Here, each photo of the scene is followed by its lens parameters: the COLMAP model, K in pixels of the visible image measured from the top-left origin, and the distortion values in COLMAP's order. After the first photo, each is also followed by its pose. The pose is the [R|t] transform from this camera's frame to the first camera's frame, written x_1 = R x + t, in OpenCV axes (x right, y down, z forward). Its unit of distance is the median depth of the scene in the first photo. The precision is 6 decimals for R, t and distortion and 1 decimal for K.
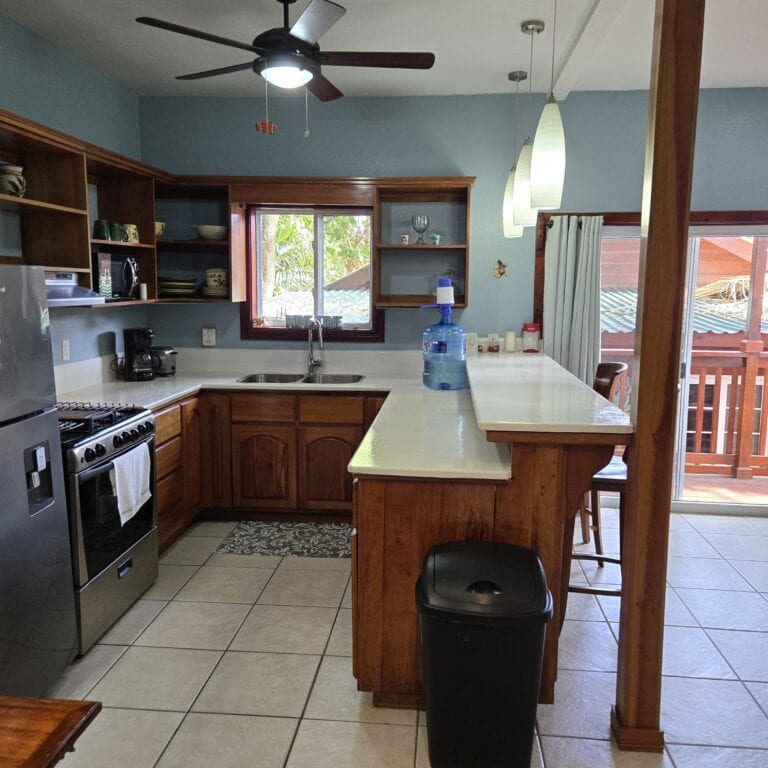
lens RADIAL K [[677.4, 0, 375.9], [0, 677.4, 368.8], [0, 0, 1]] dist [0.079231, -0.068886]
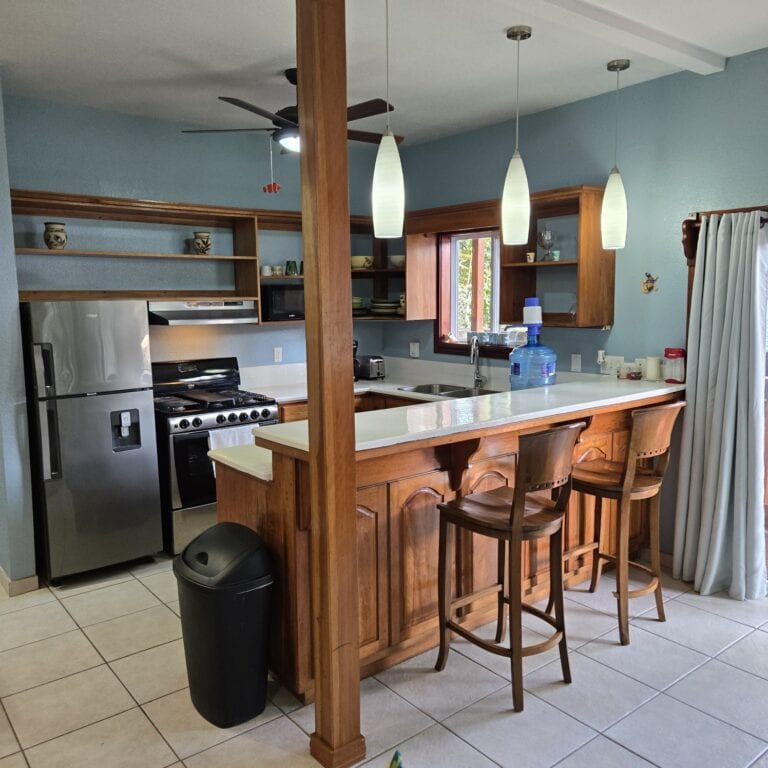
lens RADIAL K [[677.4, 0, 375.5], [0, 677.4, 369.2], [0, 0, 1]] dist [0.079231, -0.068886]
pose [[0.694388, 0.060174, -0.717081, 0.611770], [-0.070148, 0.997412, 0.015770, -0.030656], [0.716174, 0.039351, 0.696812, 0.170468]]
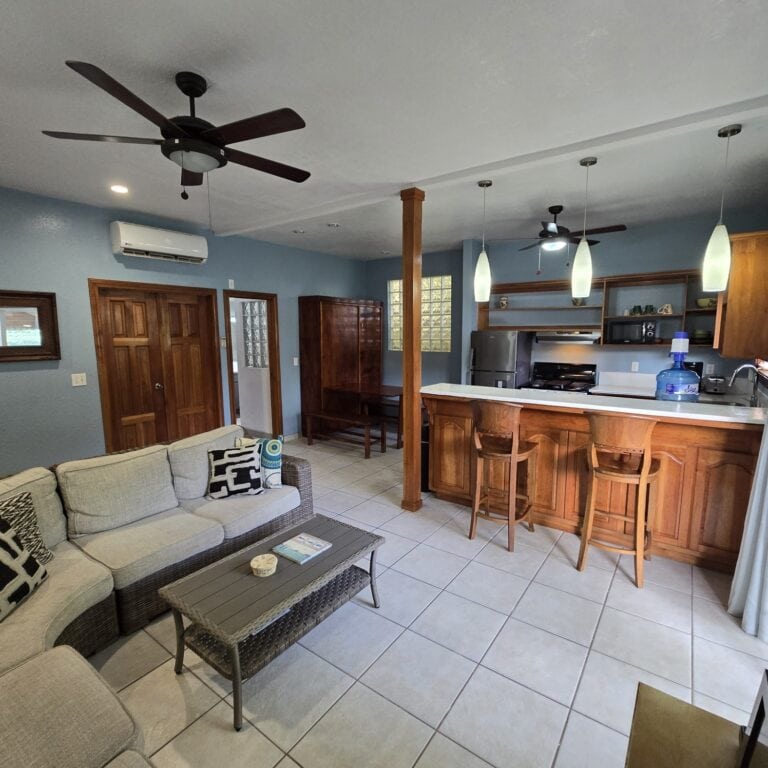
lens RADIAL K [[420.0, 0, 393.6], [0, 420.0, 387.4], [0, 0, 1]] dist [-0.006317, 0.002120]
pose [[-0.492334, 0.109064, -0.863546, 0.966765], [-0.108464, 0.976698, 0.185194, -0.114044], [0.863622, 0.184841, -0.469032, 0.887997]]
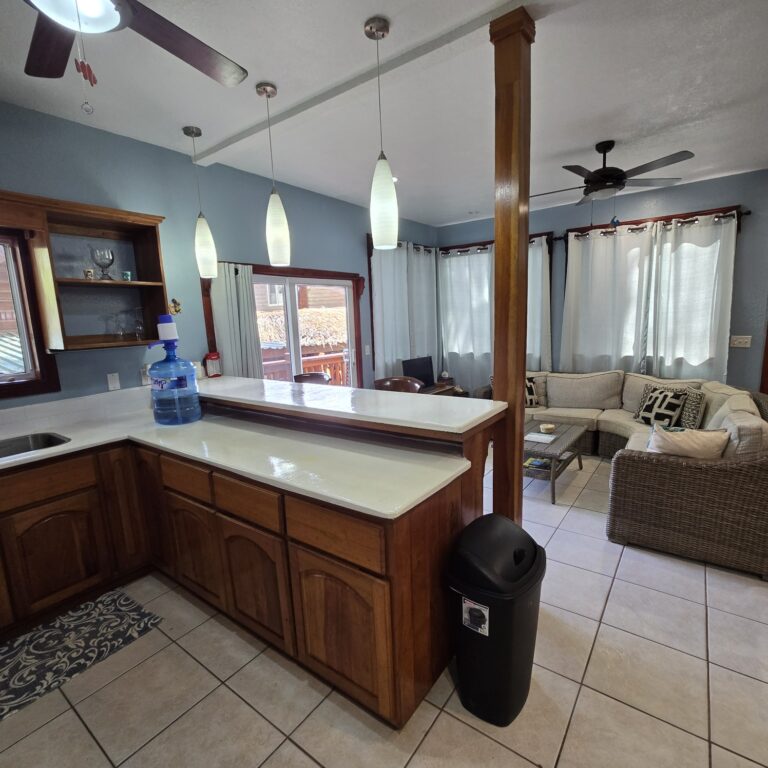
lens RADIAL K [[420.0, 0, 387.4], [0, 420.0, 386.7], [0, 0, 1]] dist [-0.006317, 0.002120]
pose [[0.504553, -0.168298, 0.846819, -0.262112], [0.149771, 0.983008, 0.106128, -0.042707], [-0.850291, 0.073282, 0.521186, 0.386749]]
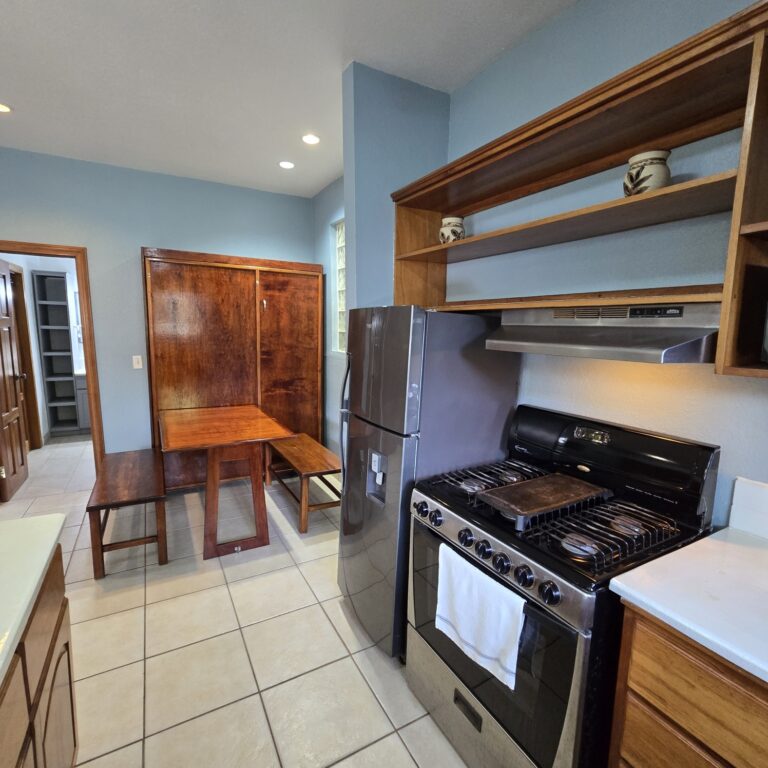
lens RADIAL K [[420.0, 0, 387.5], [0, 420.0, 387.1], [0, 0, 1]] dist [-0.006317, 0.002120]
pose [[-0.810521, 0.058281, -0.582803, -0.035201], [-0.098179, 0.967439, 0.233285, -0.103284], [0.577423, 0.246301, -0.778408, 0.897207]]
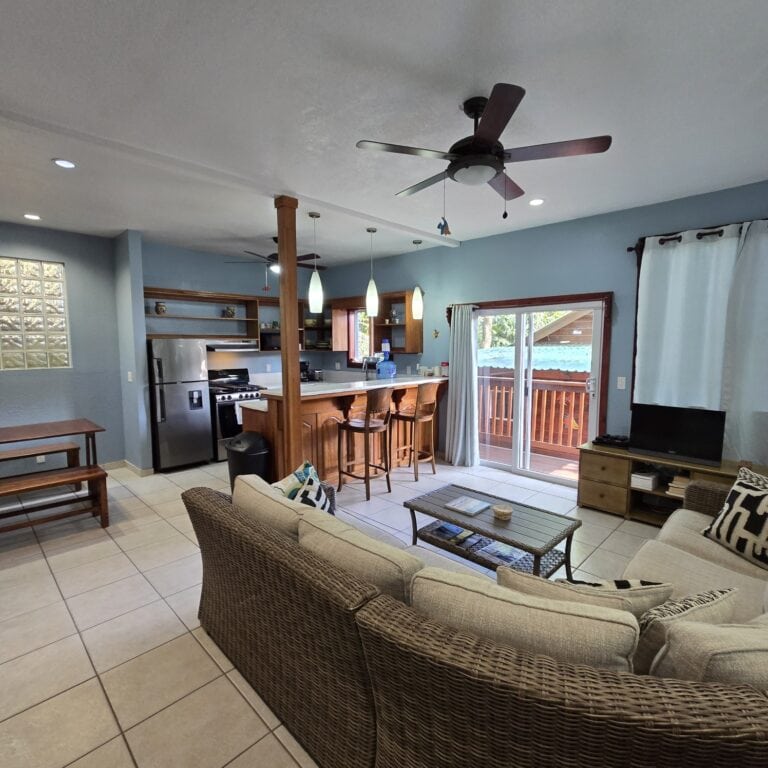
lens RADIAL K [[420.0, 0, 384.6], [0, 420.0, 385.6], [0, 0, 1]] dist [-0.006317, 0.002120]
pose [[0.782538, 0.050550, -0.620548, 0.886896], [-0.067354, 0.997722, -0.003662, 0.016334], [0.618949, 0.044662, 0.784160, -0.033234]]
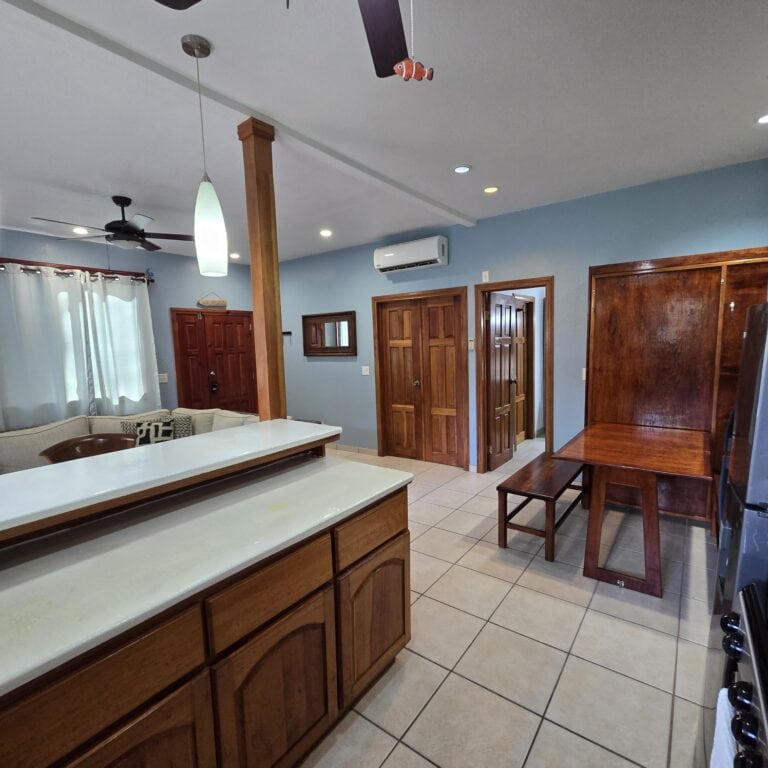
lens RADIAL K [[420.0, 0, 385.7], [0, 420.0, 386.7], [0, 0, 1]] dist [-0.006317, 0.002120]
pose [[-0.858828, -0.038426, 0.510820, -0.220097], [0.085265, 0.972549, 0.216513, -0.111852], [-0.505117, 0.229503, -0.831976, 0.914732]]
